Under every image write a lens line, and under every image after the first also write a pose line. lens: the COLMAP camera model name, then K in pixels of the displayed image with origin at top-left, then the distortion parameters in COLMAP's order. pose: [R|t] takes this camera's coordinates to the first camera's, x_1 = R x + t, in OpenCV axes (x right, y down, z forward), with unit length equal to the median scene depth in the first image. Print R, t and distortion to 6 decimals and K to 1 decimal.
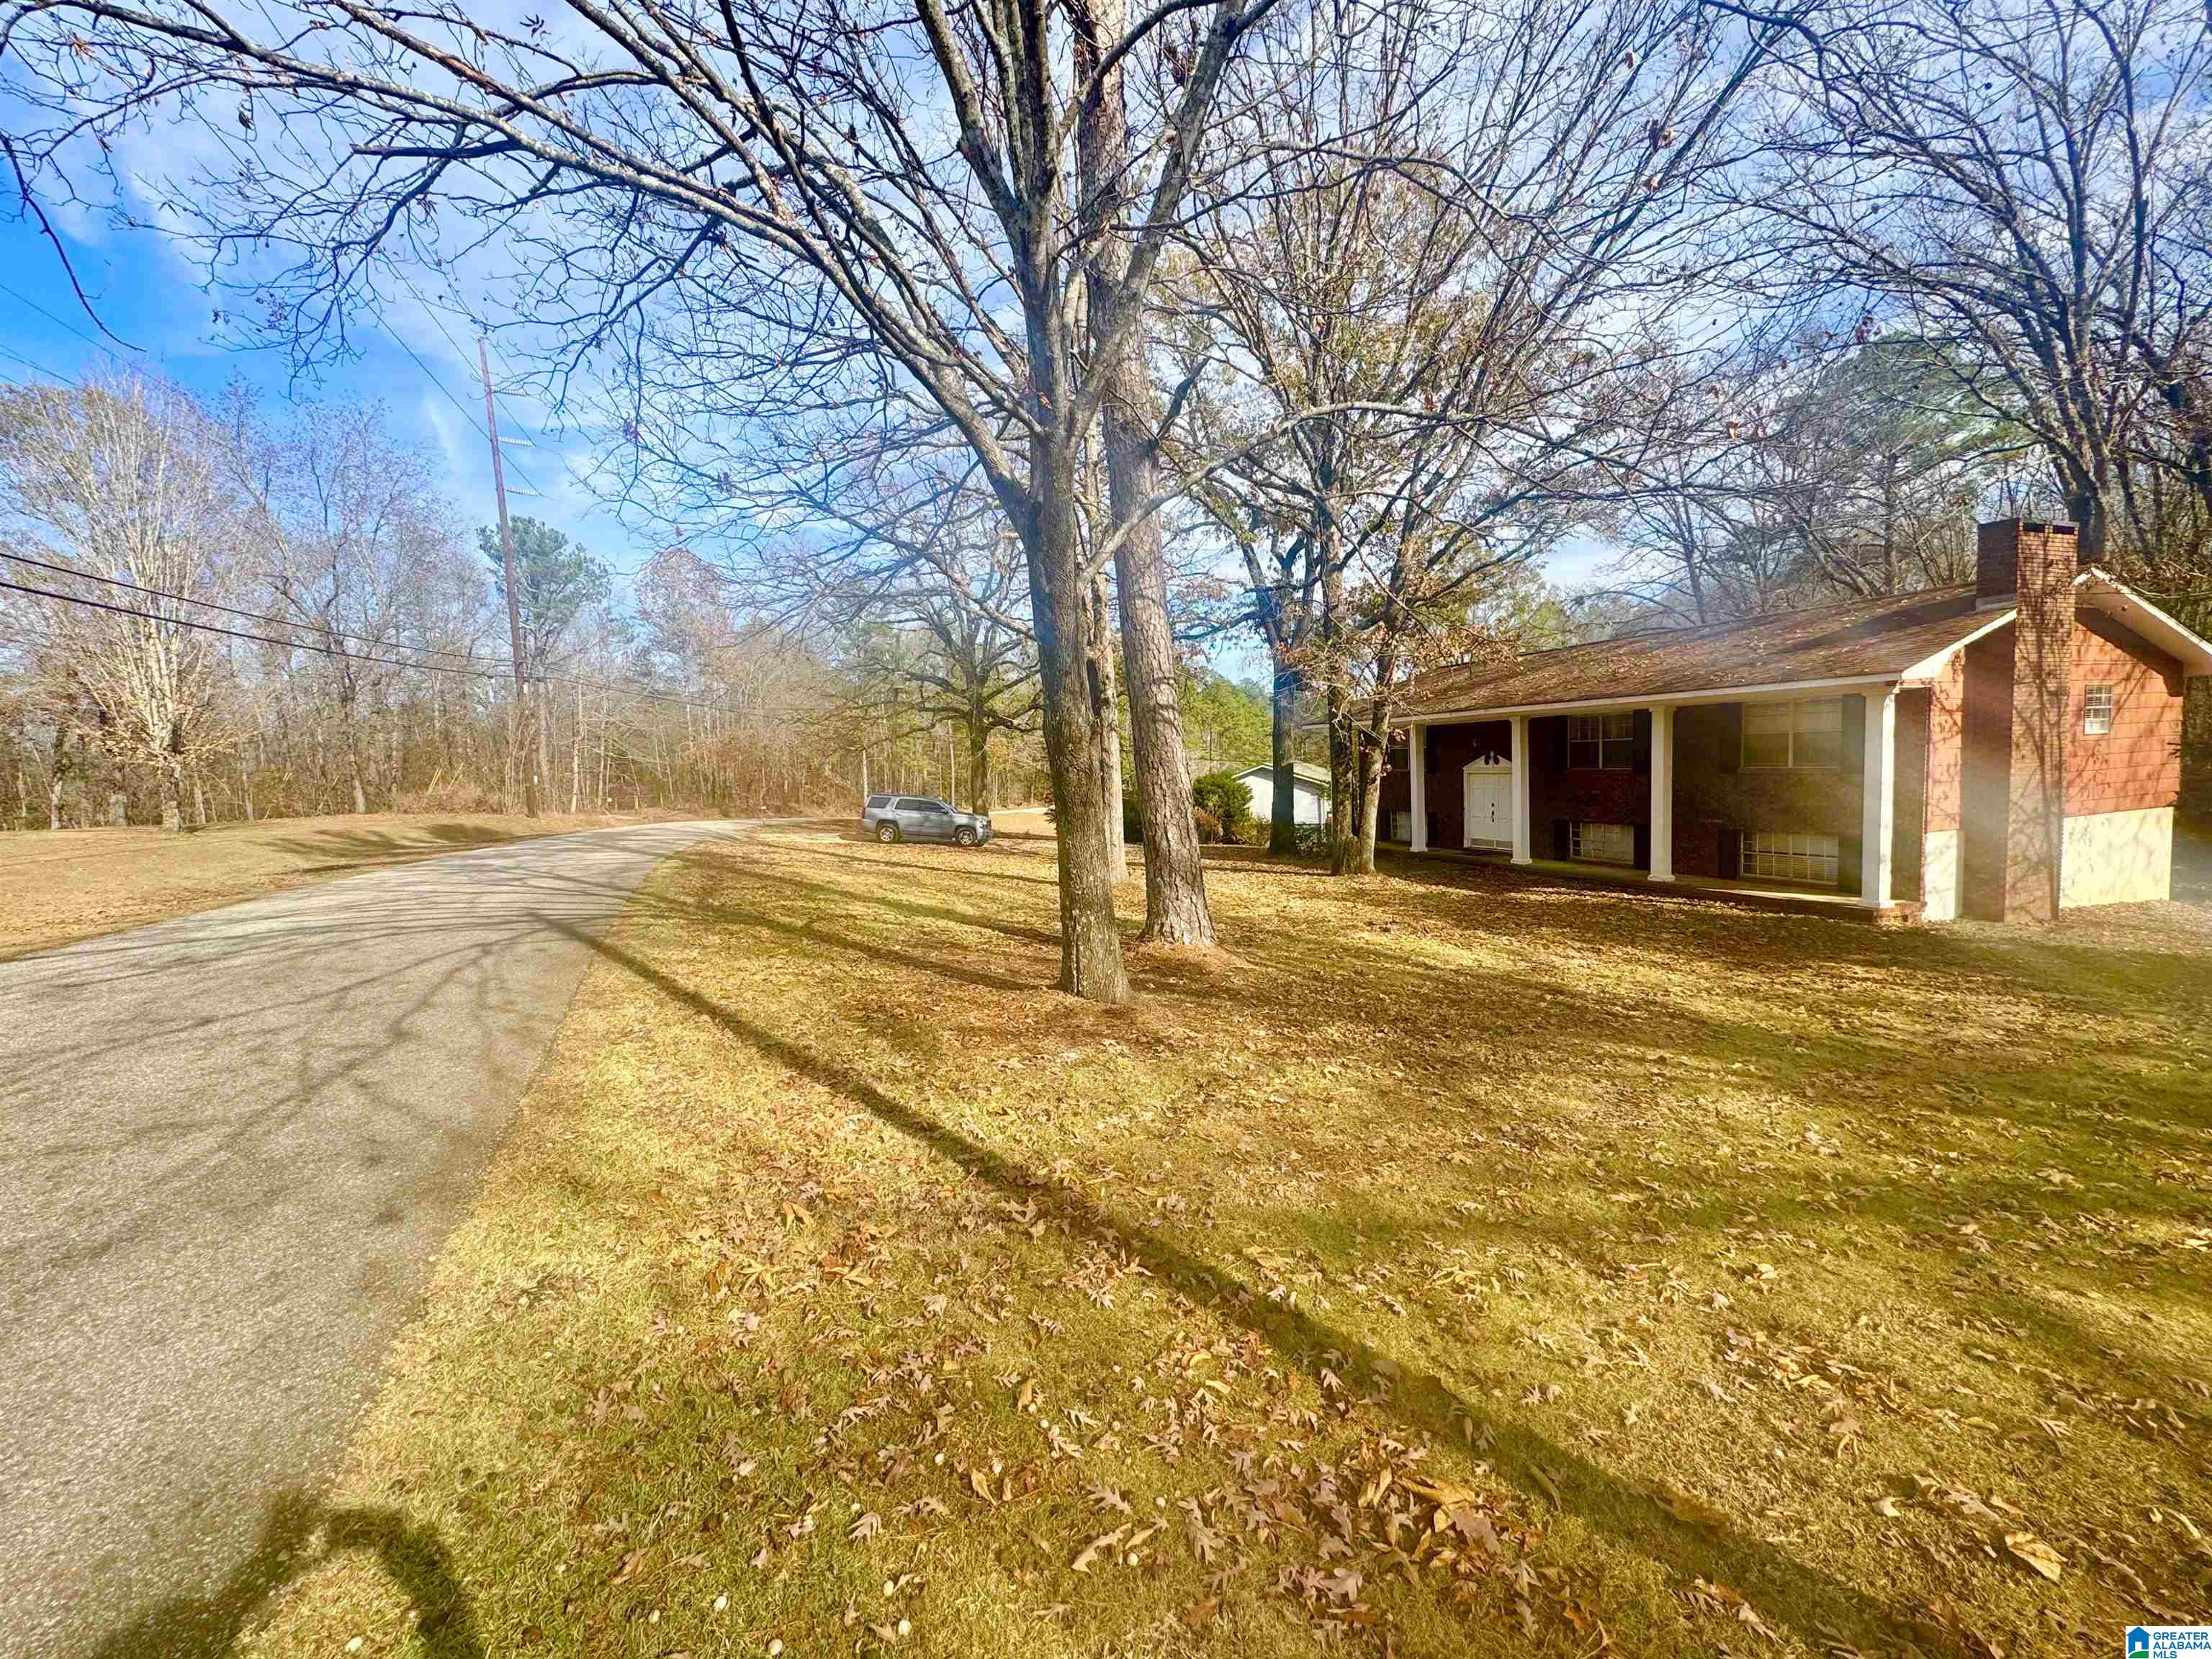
lens RADIAL K [[900.2, 0, 1103.4], [0, 900.2, 830.8], [0, 0, 1]] dist [-0.001682, 0.000455]
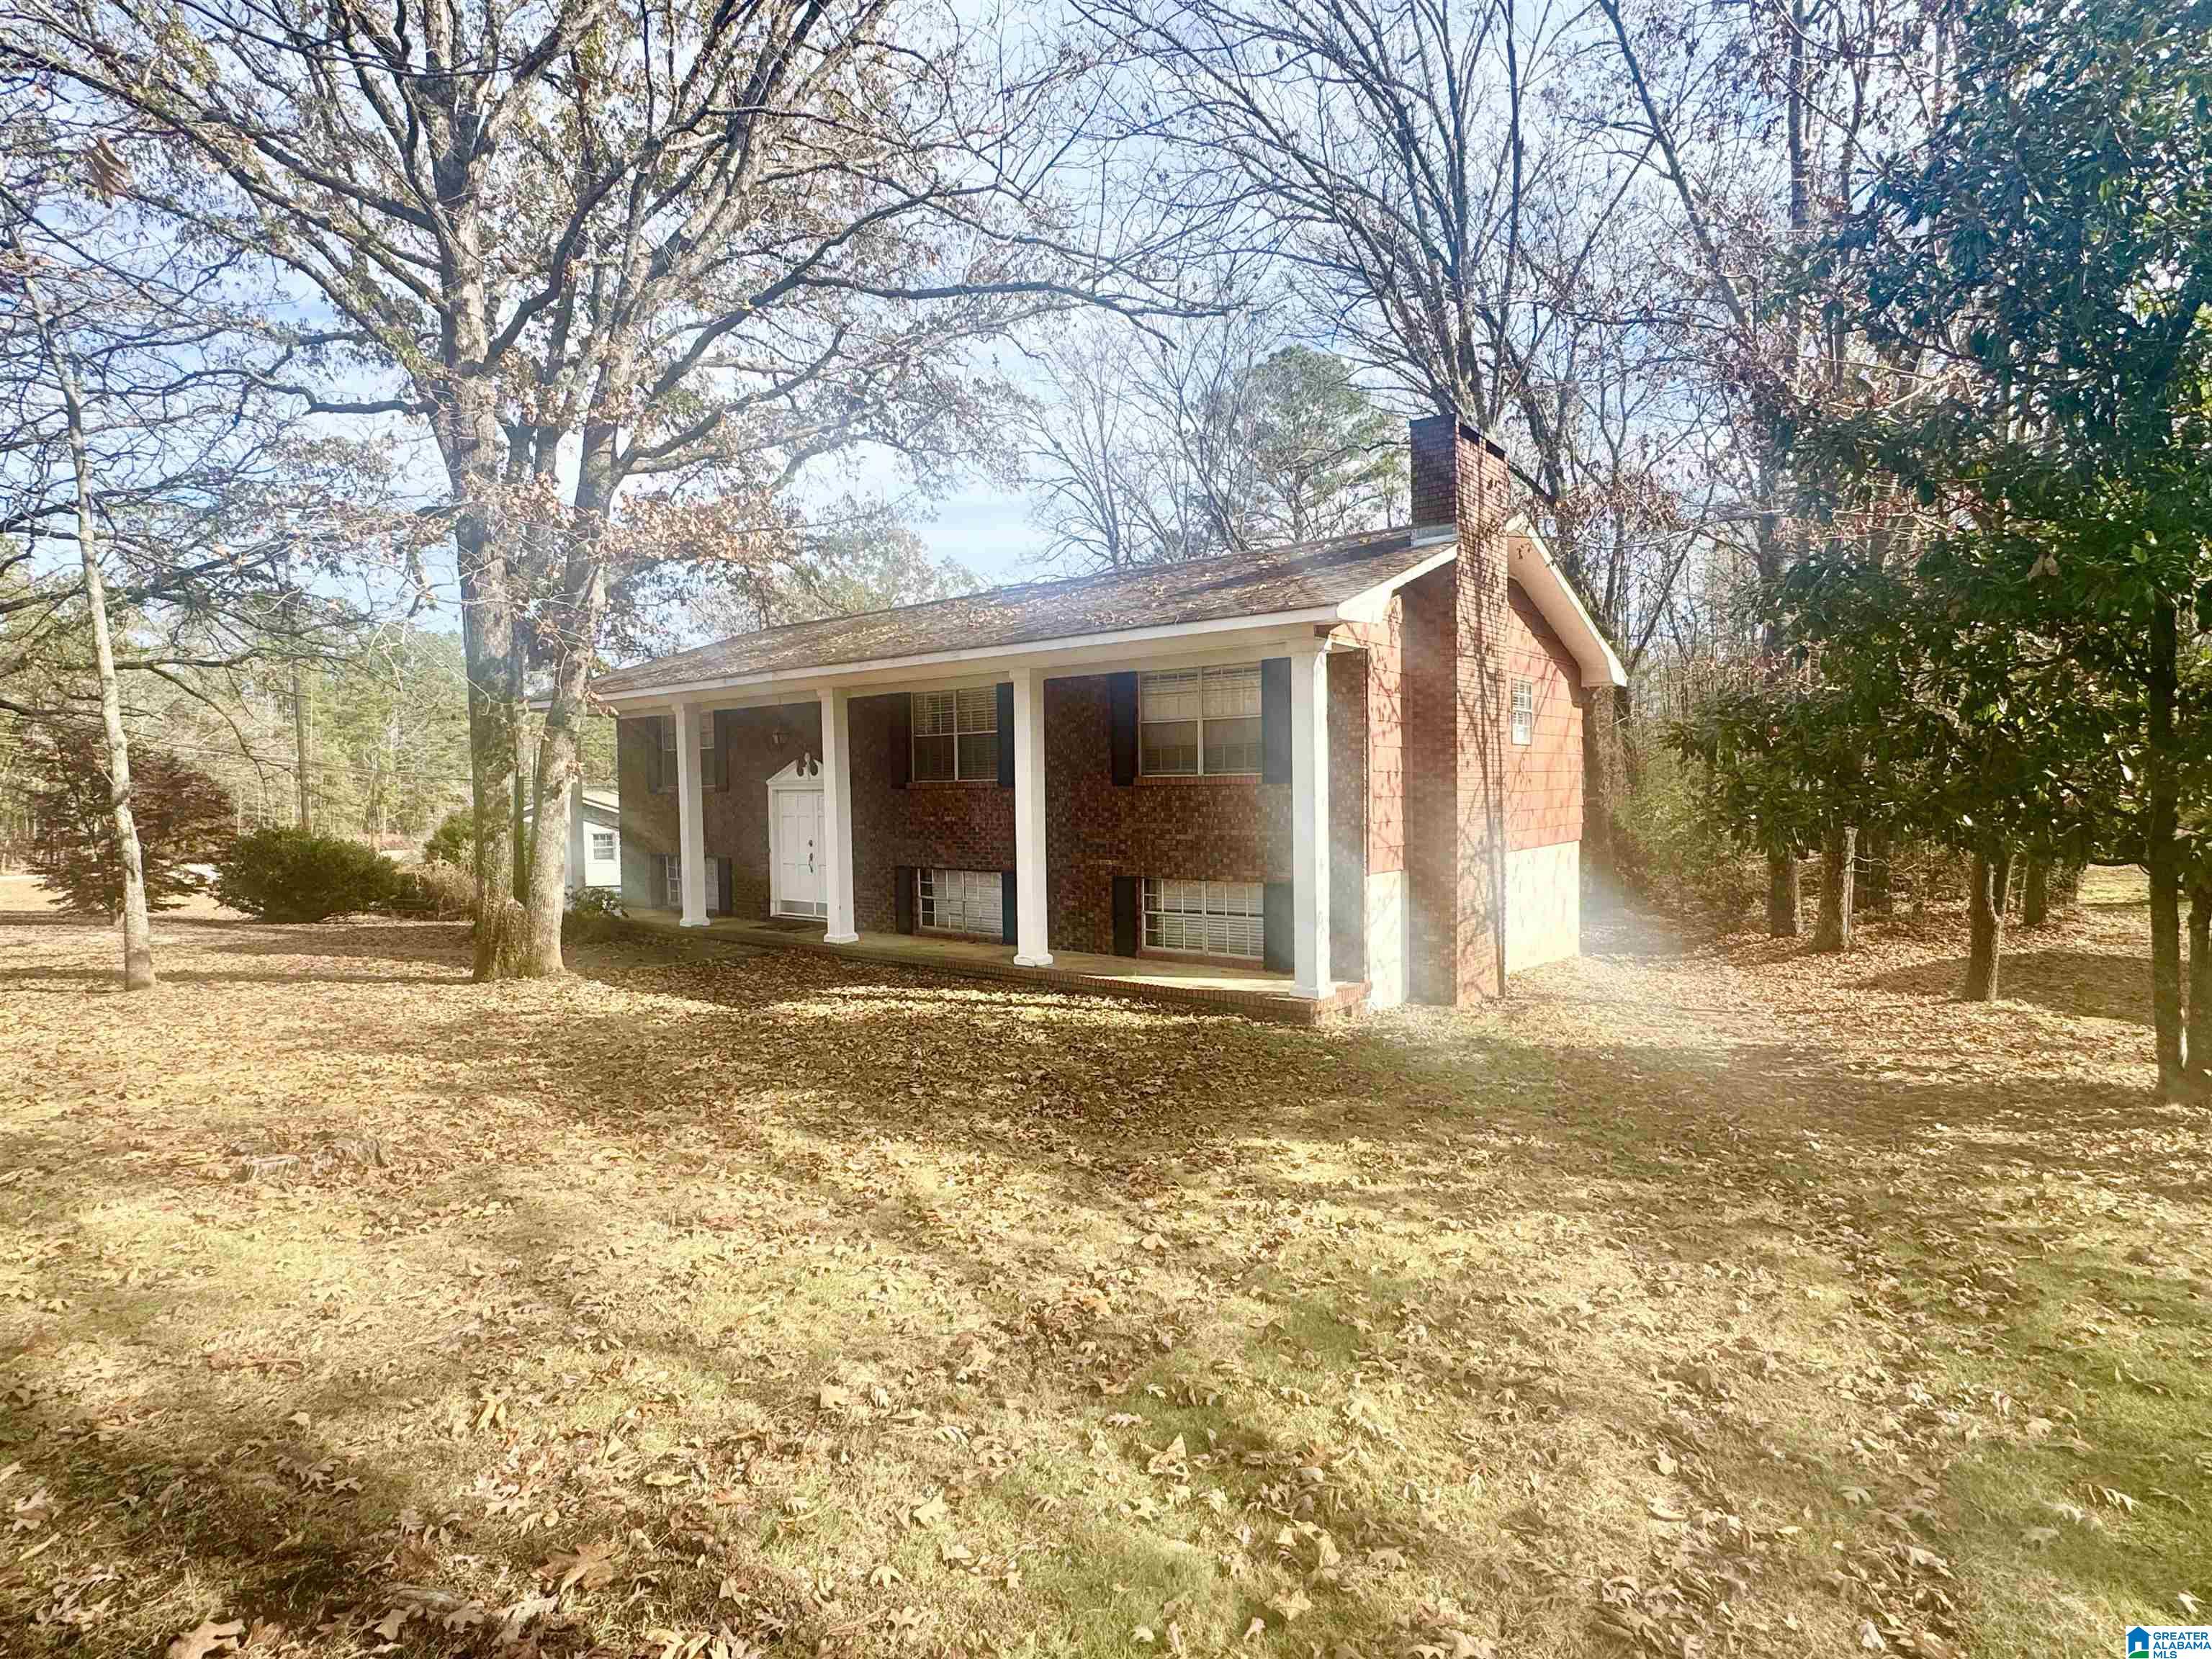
lens RADIAL K [[1280.5, 0, 1106.0], [0, 1280.5, 829.5], [0, 0, 1]] dist [0.001213, 0.000120]
pose [[0.845780, 0.003174, 0.533523, 0.228952], [0.022611, 0.998871, -0.041788, 0.003239], [-0.533053, 0.047406, 0.844753, 0.278328]]
